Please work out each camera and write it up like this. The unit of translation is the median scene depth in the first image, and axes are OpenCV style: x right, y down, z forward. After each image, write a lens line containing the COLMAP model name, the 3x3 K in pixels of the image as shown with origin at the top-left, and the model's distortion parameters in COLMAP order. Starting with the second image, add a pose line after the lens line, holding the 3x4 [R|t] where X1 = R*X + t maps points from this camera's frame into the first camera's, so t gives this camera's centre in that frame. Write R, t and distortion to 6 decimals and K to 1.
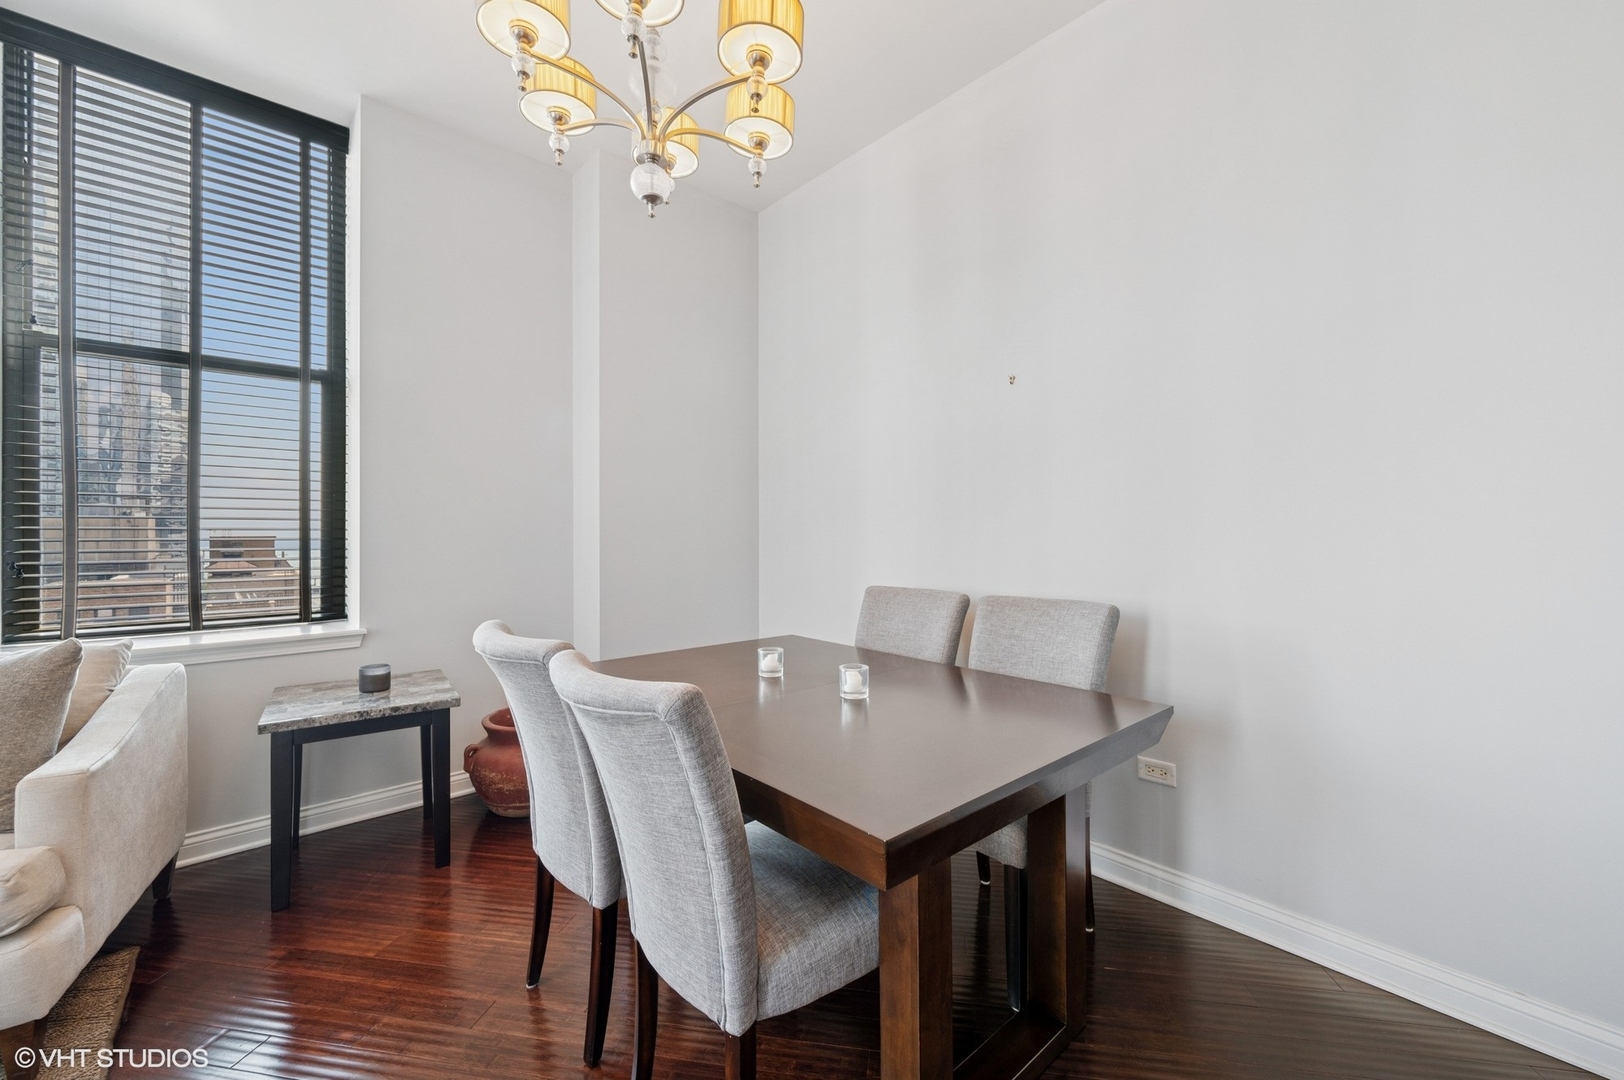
lens RADIAL K [[642.4, 0, 812.0], [0, 642.4, 540.0], [0, 0, 1]] dist [-0.021356, 0.000132]
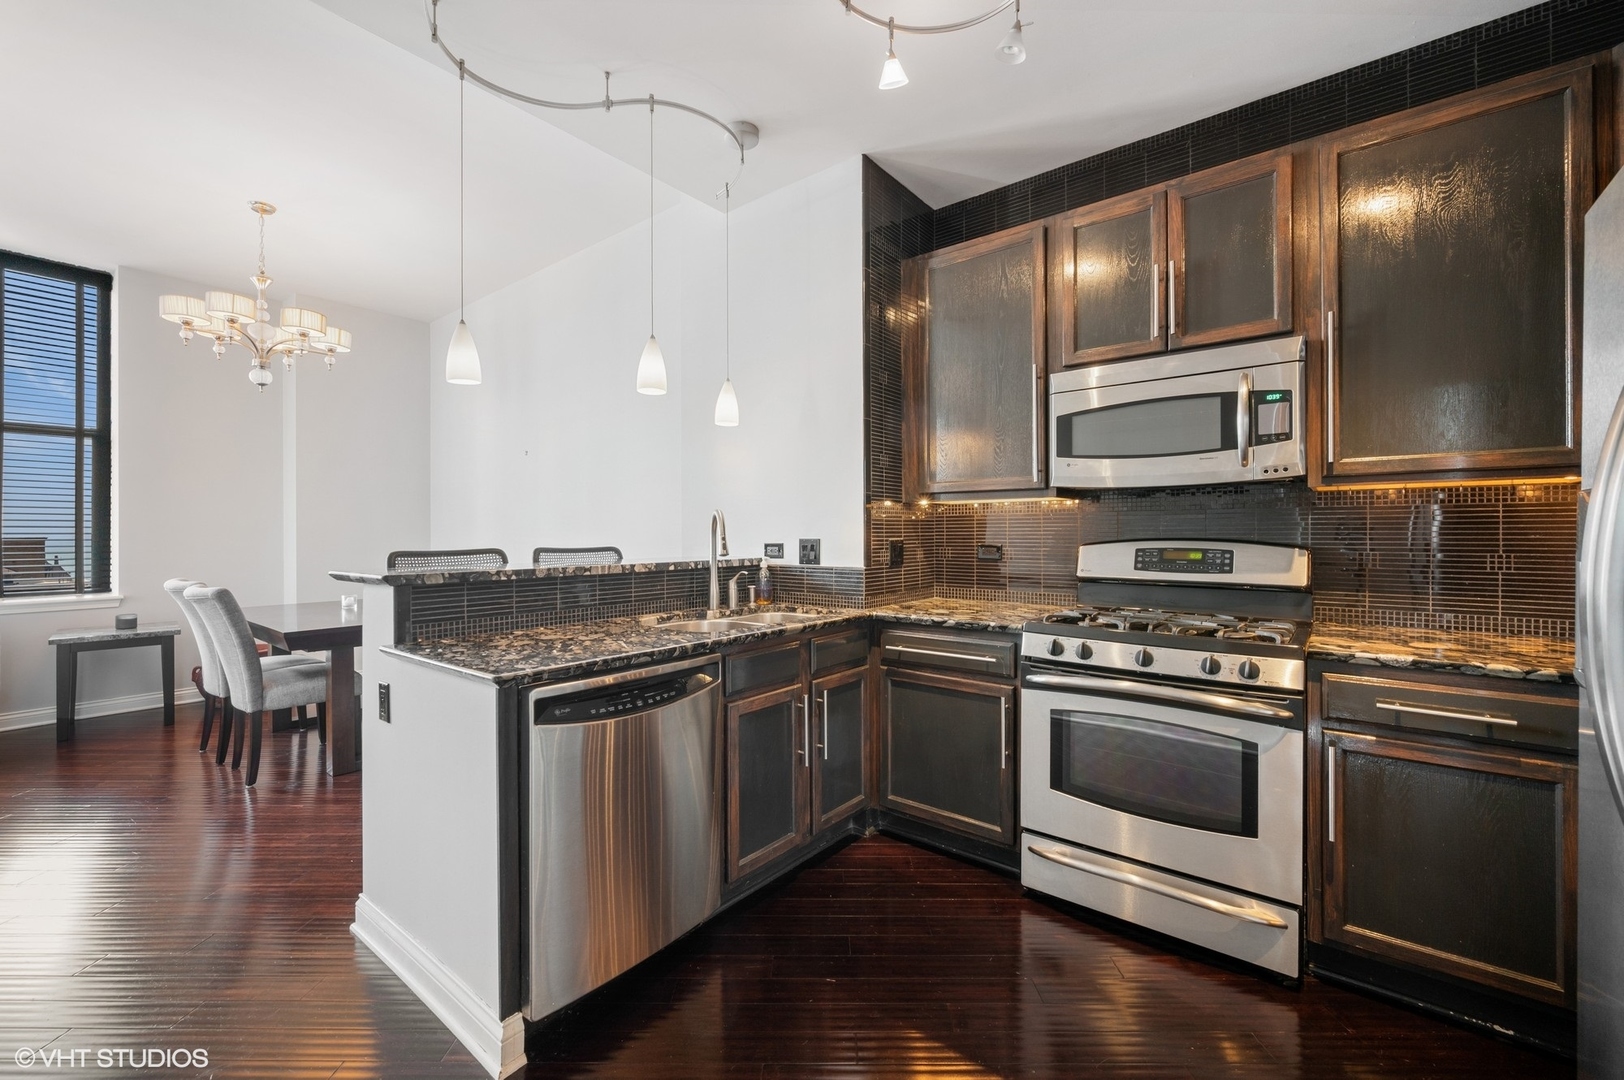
lens RADIAL K [[642.4, 0, 812.0], [0, 642.4, 540.0], [0, 0, 1]] dist [-0.021356, 0.000132]
pose [[0.982217, 0.000727, 0.187746, 0.701384], [-0.000684, 1.000000, -0.000292, -0.002455], [-0.187747, 0.000158, 0.982217, -0.870333]]
